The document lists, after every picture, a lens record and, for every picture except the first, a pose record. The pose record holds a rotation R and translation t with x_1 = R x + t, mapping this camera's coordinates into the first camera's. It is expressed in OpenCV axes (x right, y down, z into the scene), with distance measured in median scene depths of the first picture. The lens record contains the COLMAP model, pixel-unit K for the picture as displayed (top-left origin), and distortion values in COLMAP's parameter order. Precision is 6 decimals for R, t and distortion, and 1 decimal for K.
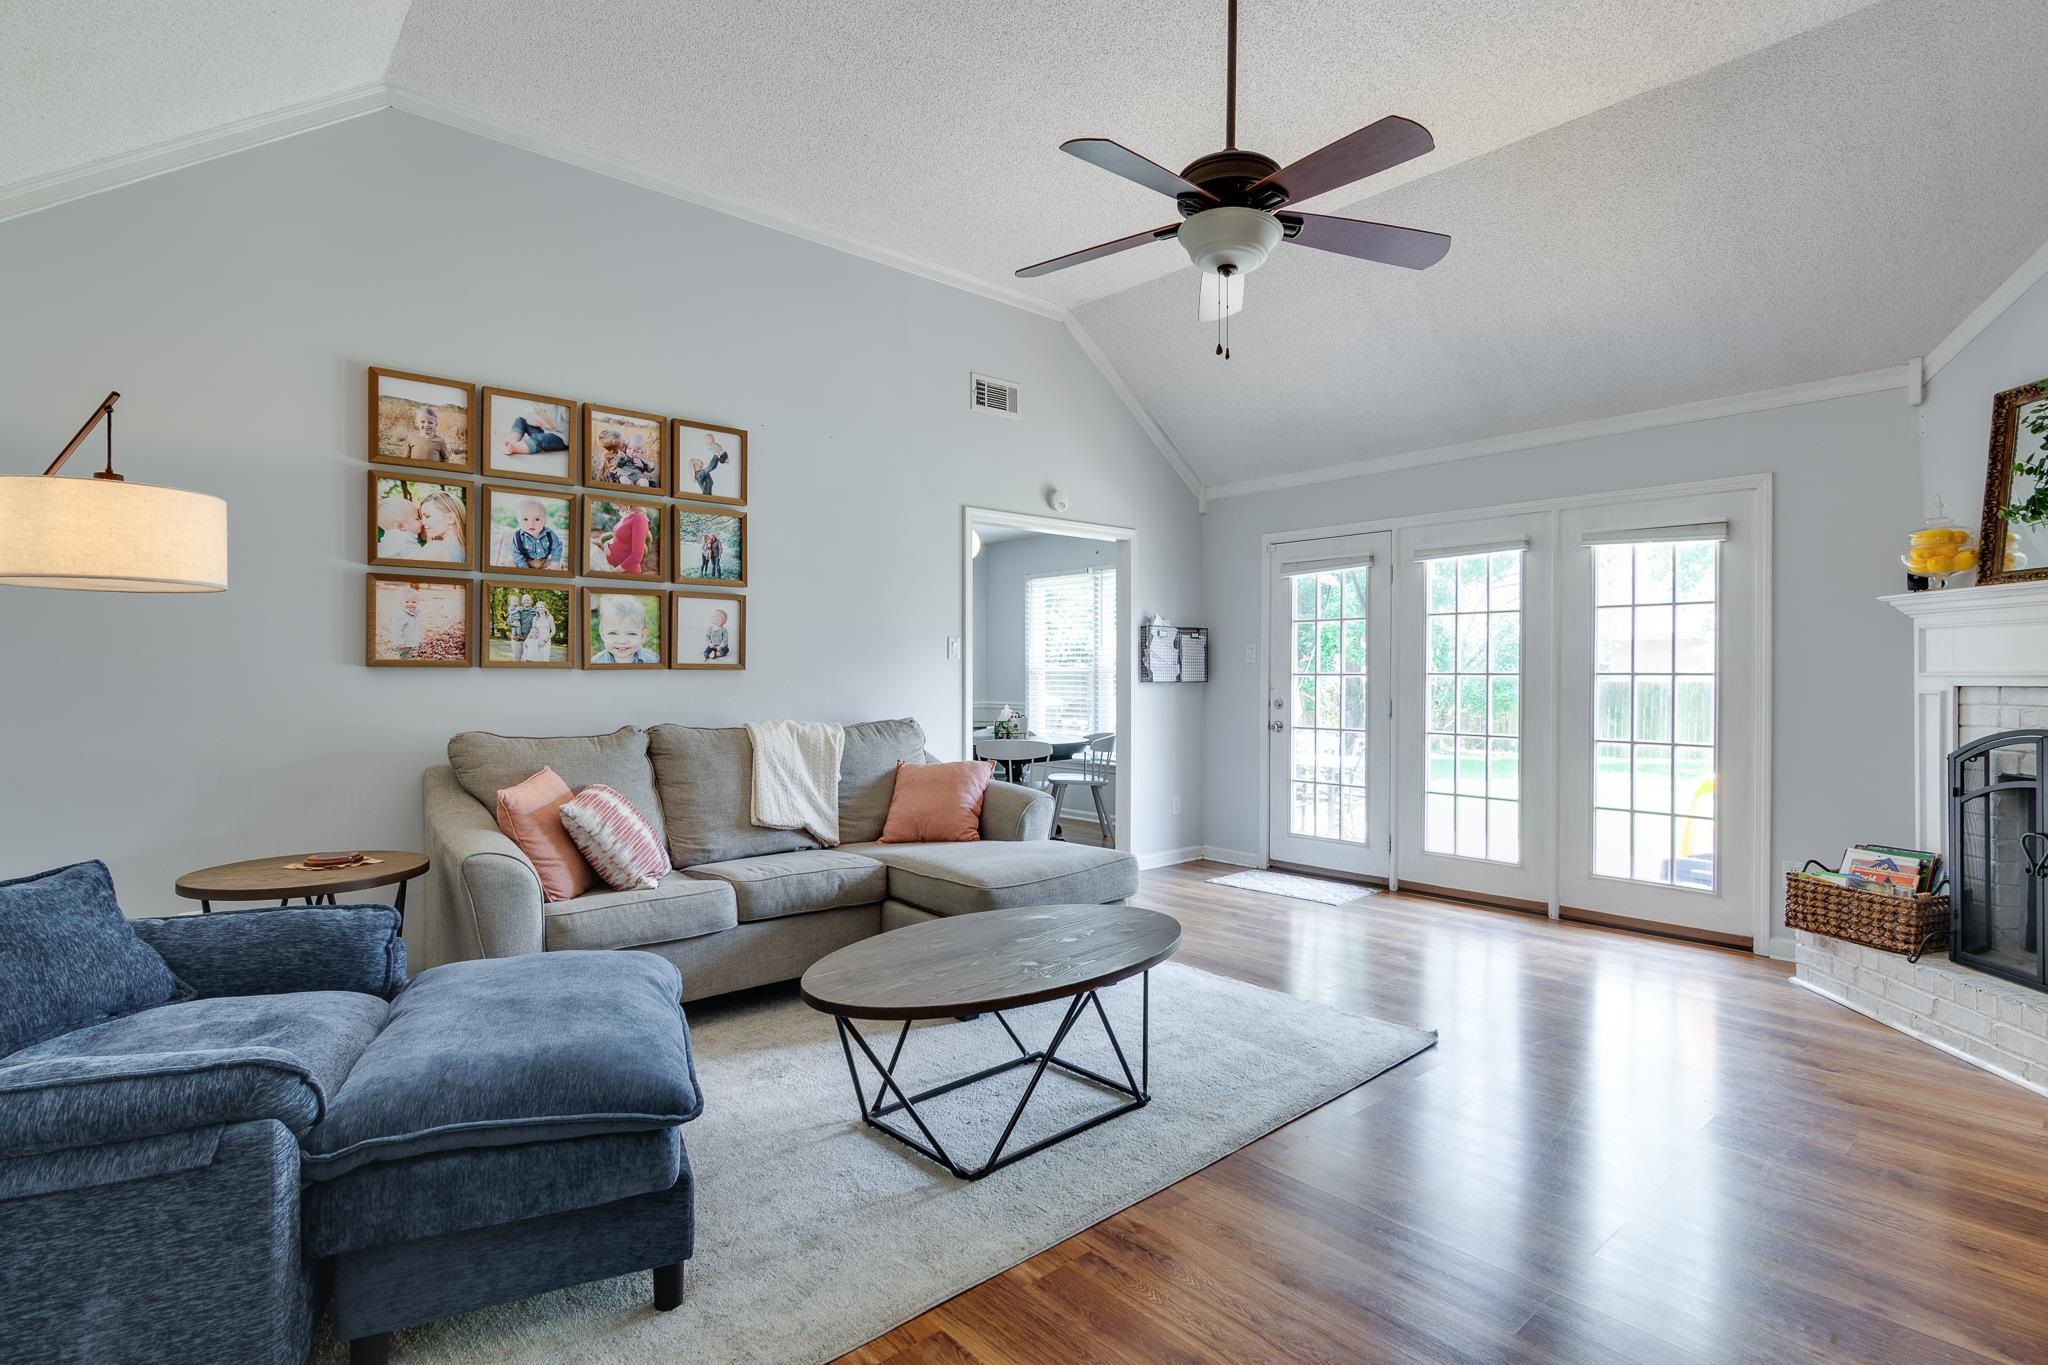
lens RADIAL K [[1010.2, 0, 1011.0], [0, 1010.2, 714.1], [0, 0, 1]] dist [0.000022, 0.001143]
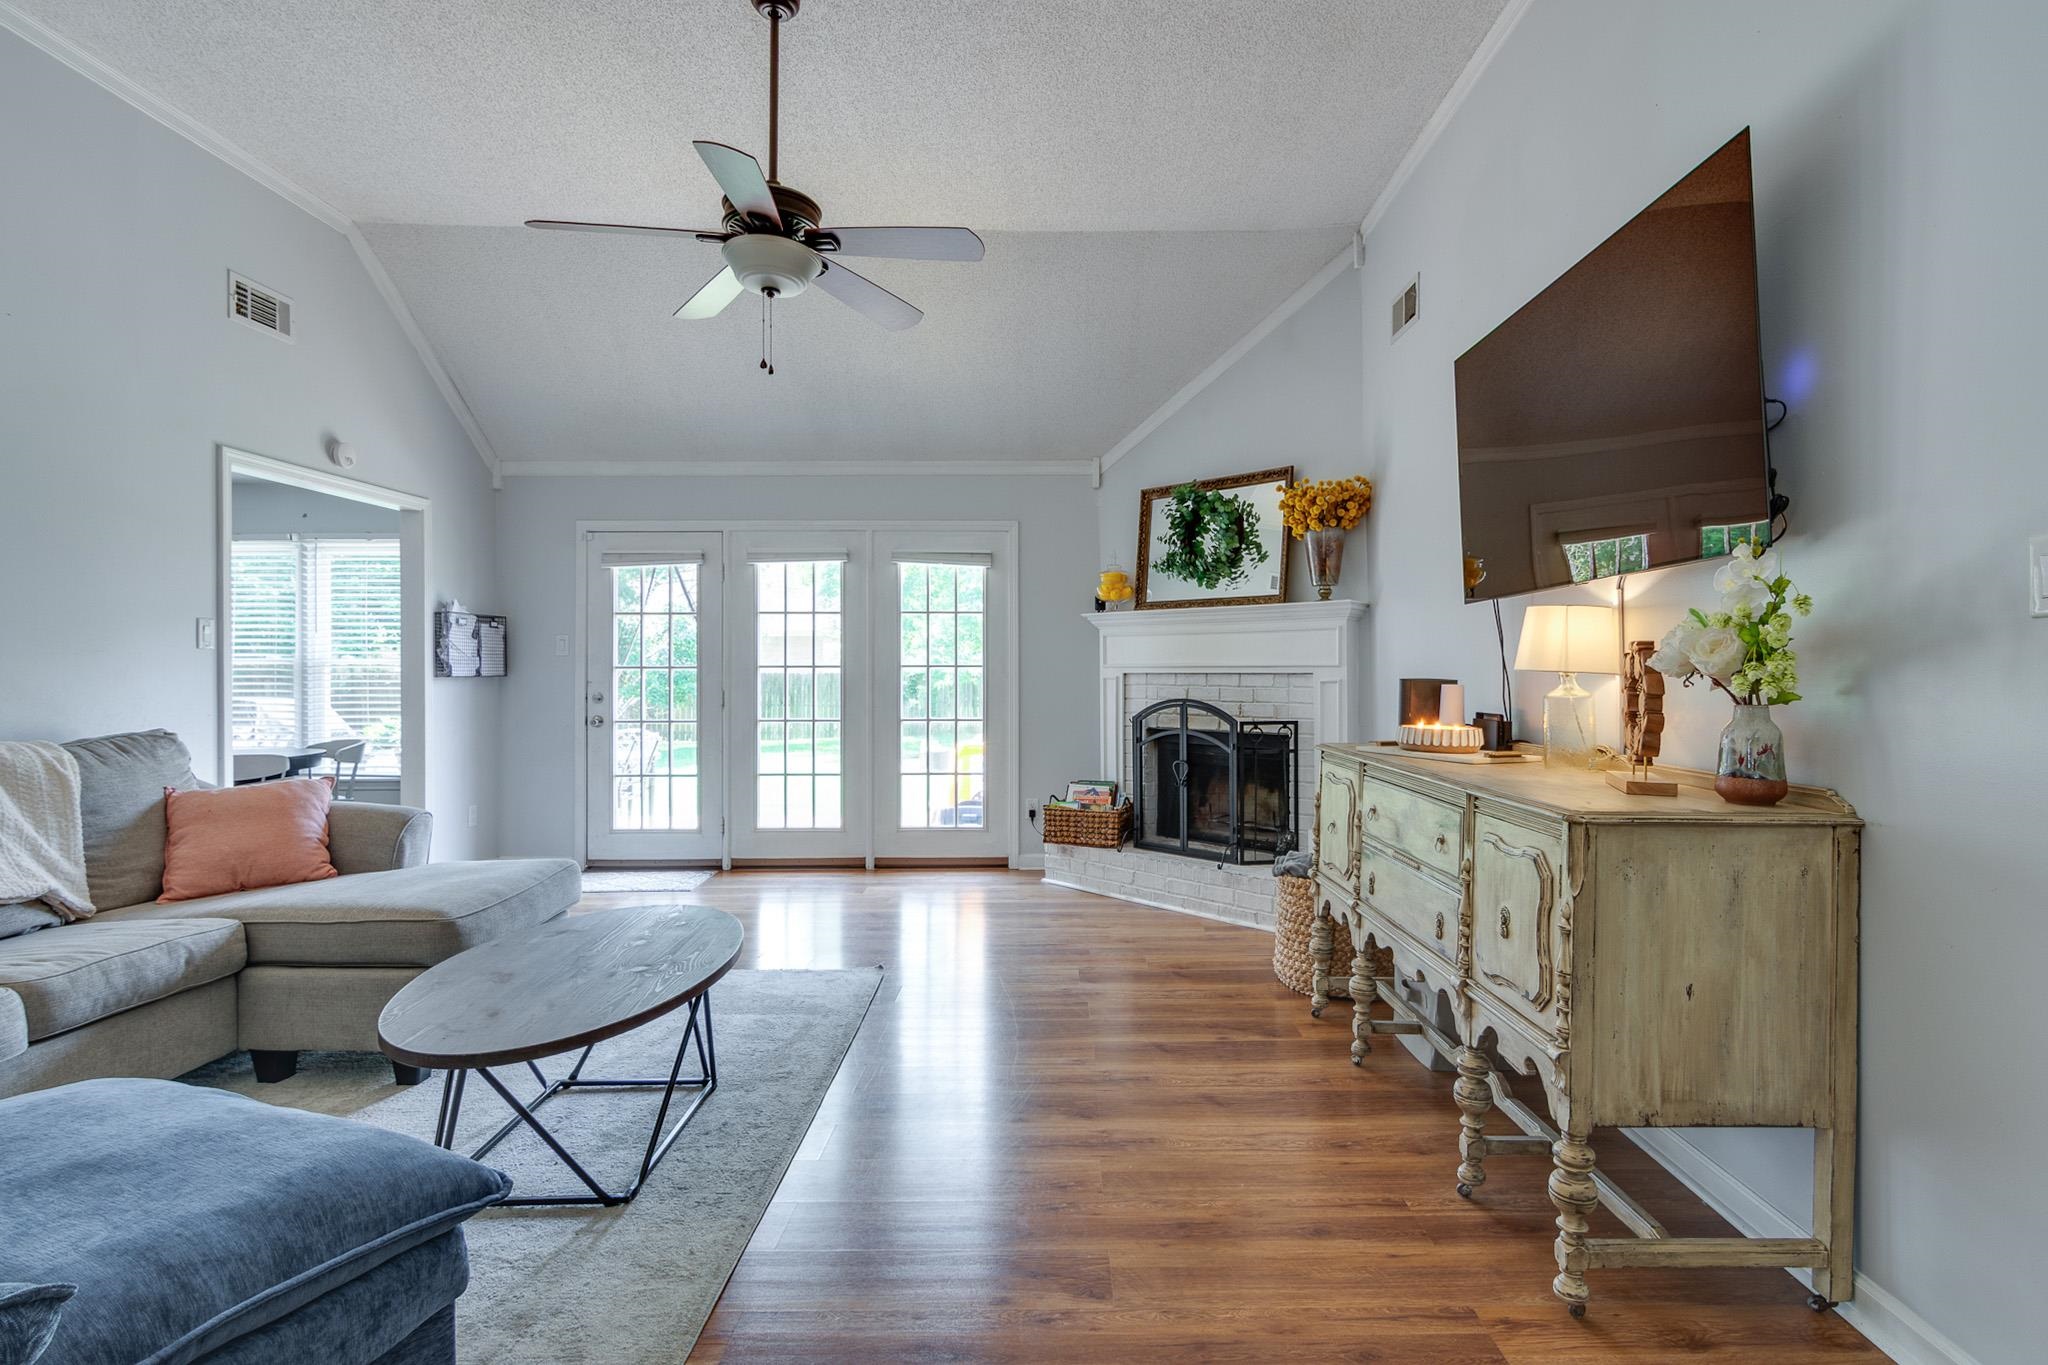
lens RADIAL K [[1014.3, 0, 1066.3], [0, 1014.3, 720.2], [0, 0, 1]] dist [0.002061, 0.000141]
pose [[0.653007, -0.043204, 0.756119, -0.249165], [0.033224, 0.999045, 0.028391, -0.002055], [-0.756623, 0.006582, 0.653818, 0.033642]]
